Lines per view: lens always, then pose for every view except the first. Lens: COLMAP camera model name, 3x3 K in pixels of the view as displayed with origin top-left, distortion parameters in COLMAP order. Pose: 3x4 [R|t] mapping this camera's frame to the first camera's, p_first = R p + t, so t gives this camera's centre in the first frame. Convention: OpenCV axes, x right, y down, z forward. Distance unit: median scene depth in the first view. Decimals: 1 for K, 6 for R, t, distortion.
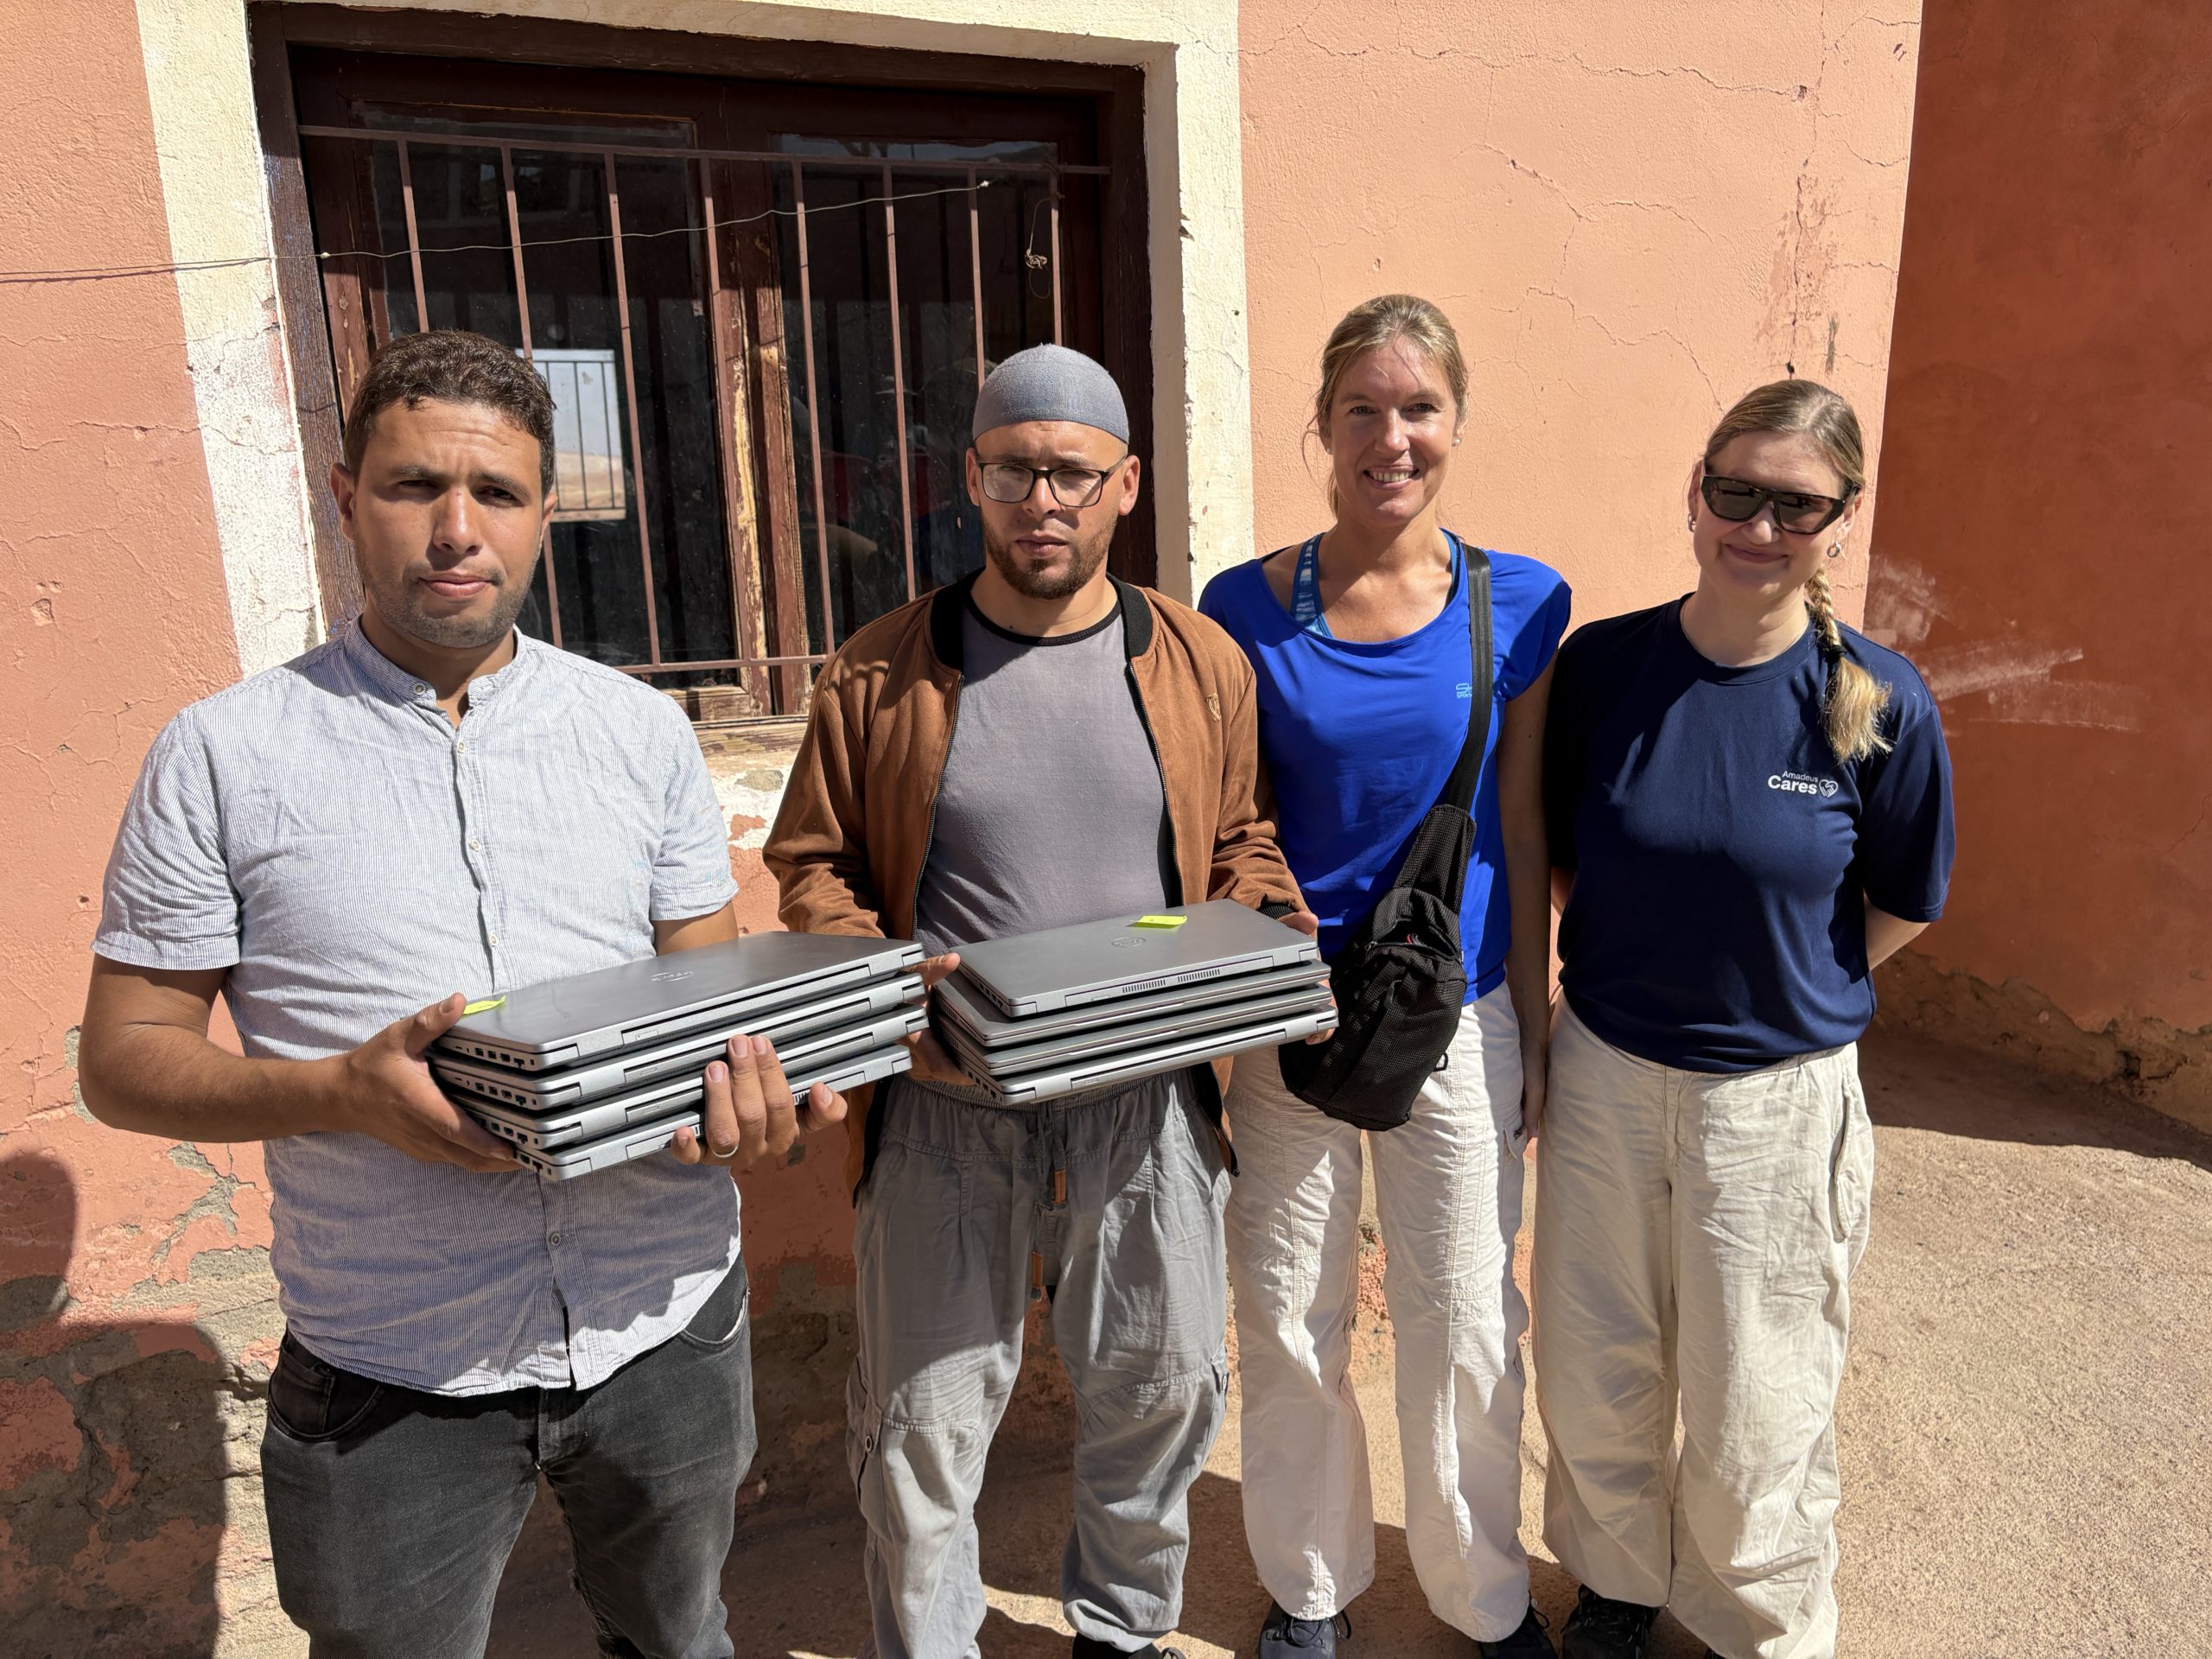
lens RADIAL K [[1668.1, 0, 1102.6], [0, 1668.1, 854.1], [0, 0, 1]] dist [0.020145, -0.033111]
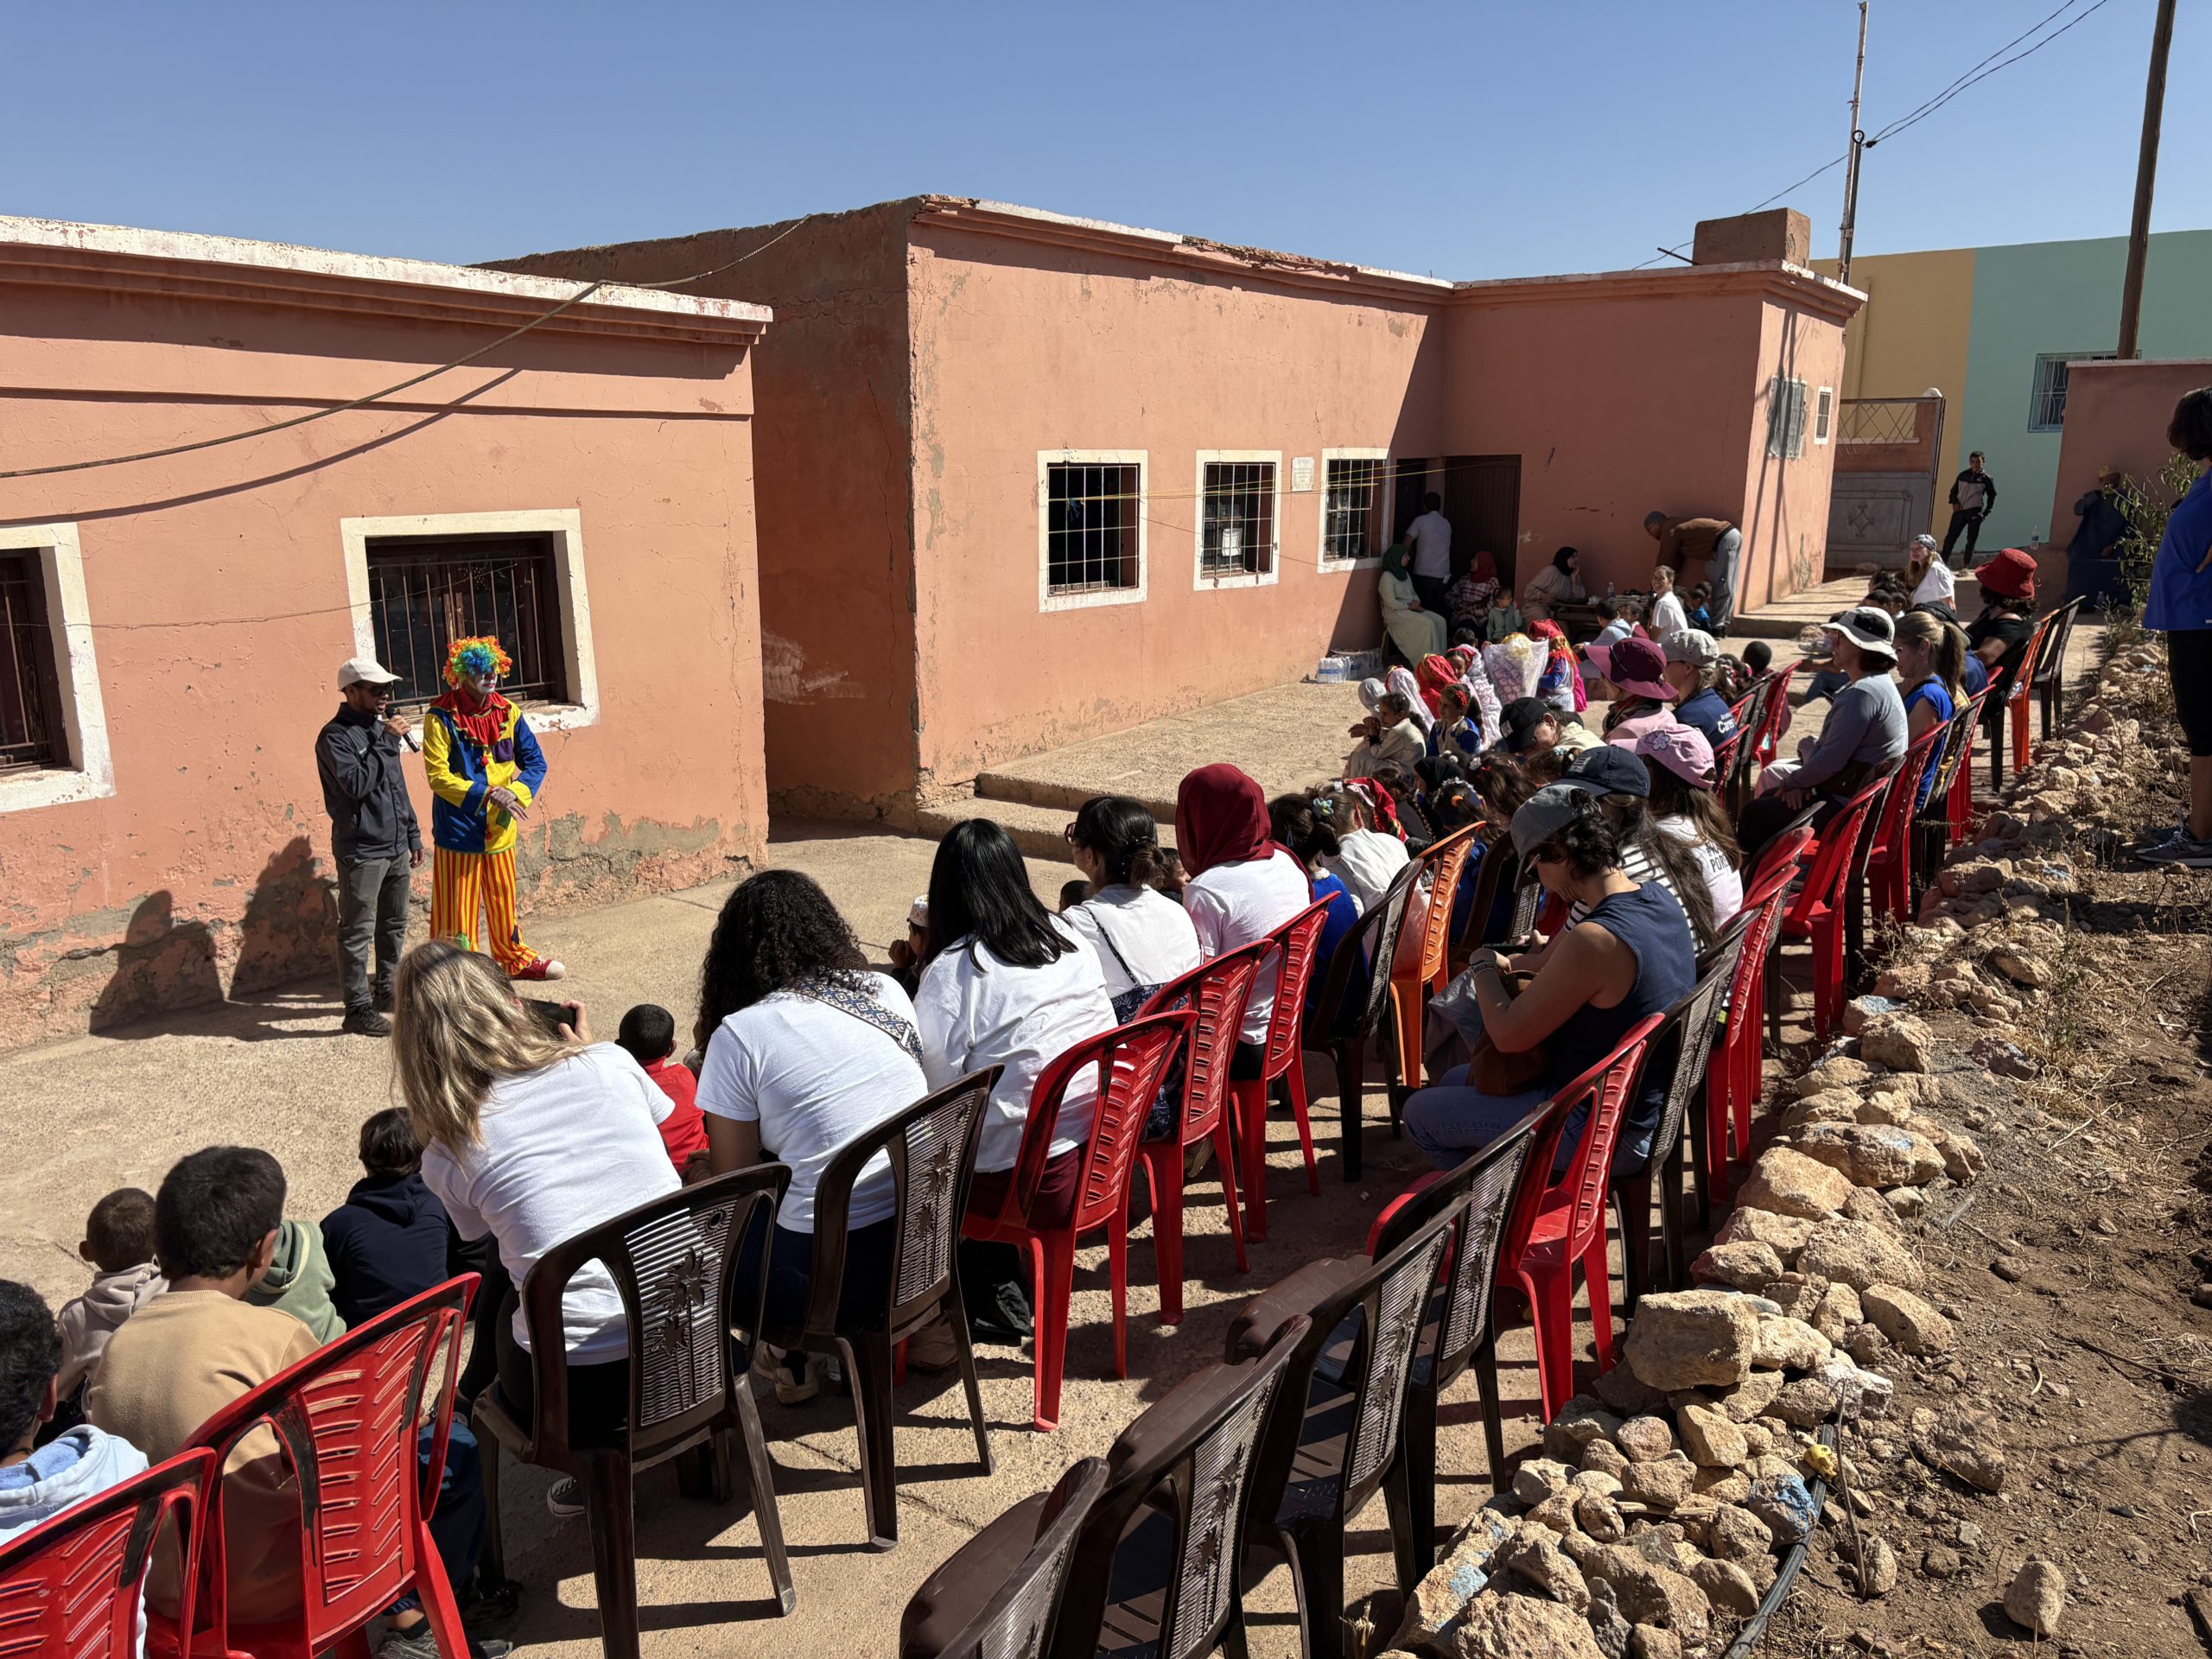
lens RADIAL K [[1668.1, 0, 1102.6], [0, 1668.1, 854.1], [0, 0, 1]] dist [0.020145, -0.033111]
pose [[0.849991, -0.106502, 0.515920, -0.561010], [0.115440, 0.993204, 0.014838, 0.199845], [-0.513993, 0.046946, 0.856509, -1.679354]]
